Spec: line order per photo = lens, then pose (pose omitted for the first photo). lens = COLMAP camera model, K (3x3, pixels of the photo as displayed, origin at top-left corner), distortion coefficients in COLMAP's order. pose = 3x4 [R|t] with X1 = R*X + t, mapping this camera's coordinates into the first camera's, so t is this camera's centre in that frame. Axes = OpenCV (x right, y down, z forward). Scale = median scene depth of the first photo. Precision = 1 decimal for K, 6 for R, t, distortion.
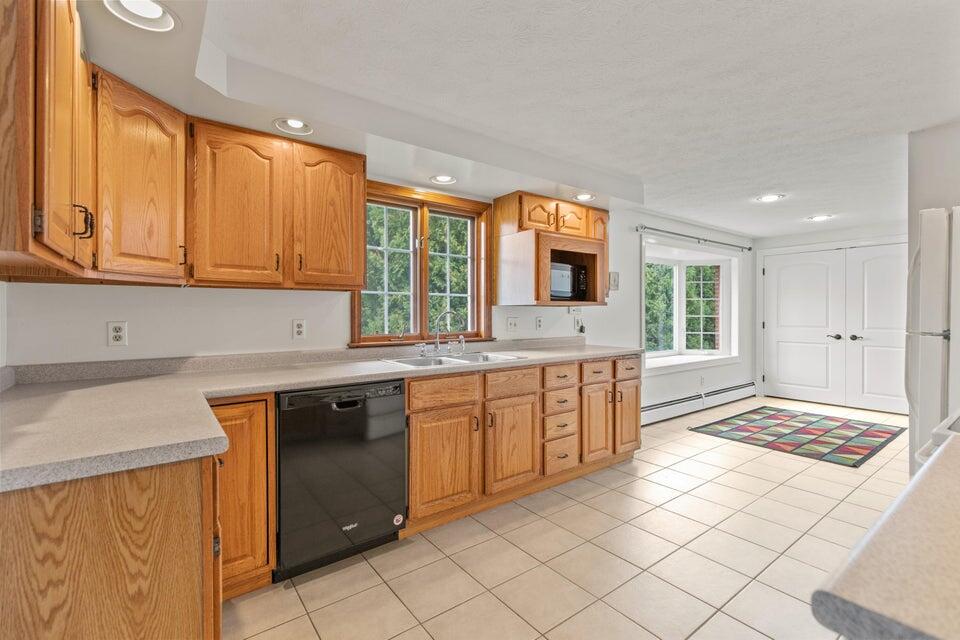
lens RADIAL K [[429.6, 0, 483.2], [0, 429.6, 314.6], [0, 0, 1]] dist [0.010985, -0.001397]
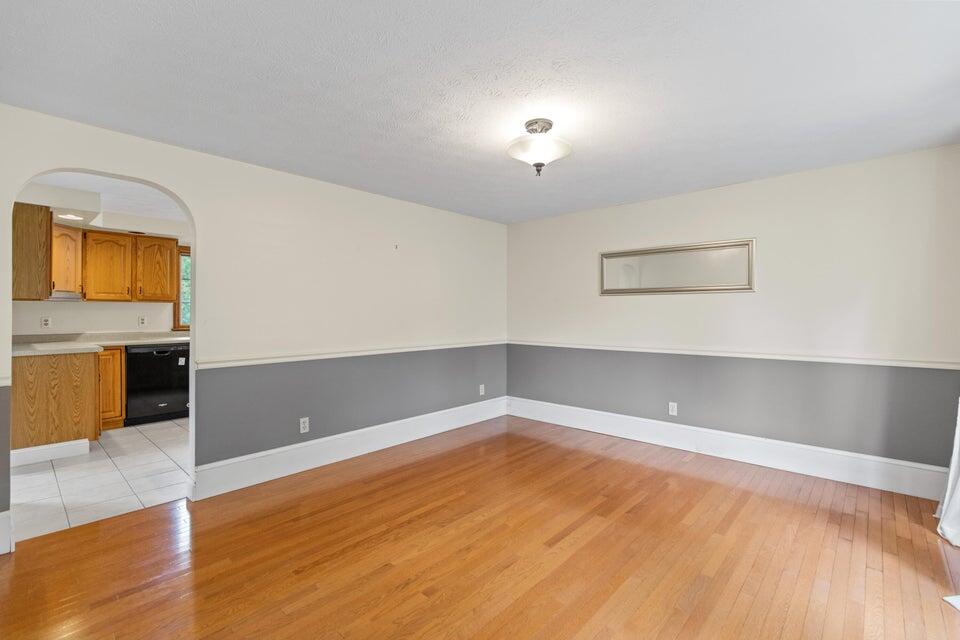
lens RADIAL K [[429.6, 0, 481.0], [0, 429.6, 314.5], [0, 0, 1]] dist [0.010985, -0.001397]
pose [[0.982455, 0.000033, 0.186501, 0.826909], [0.000554, 0.999995, -0.003097, 0.009560], [-0.186500, 0.003146, 0.982450, -1.416467]]
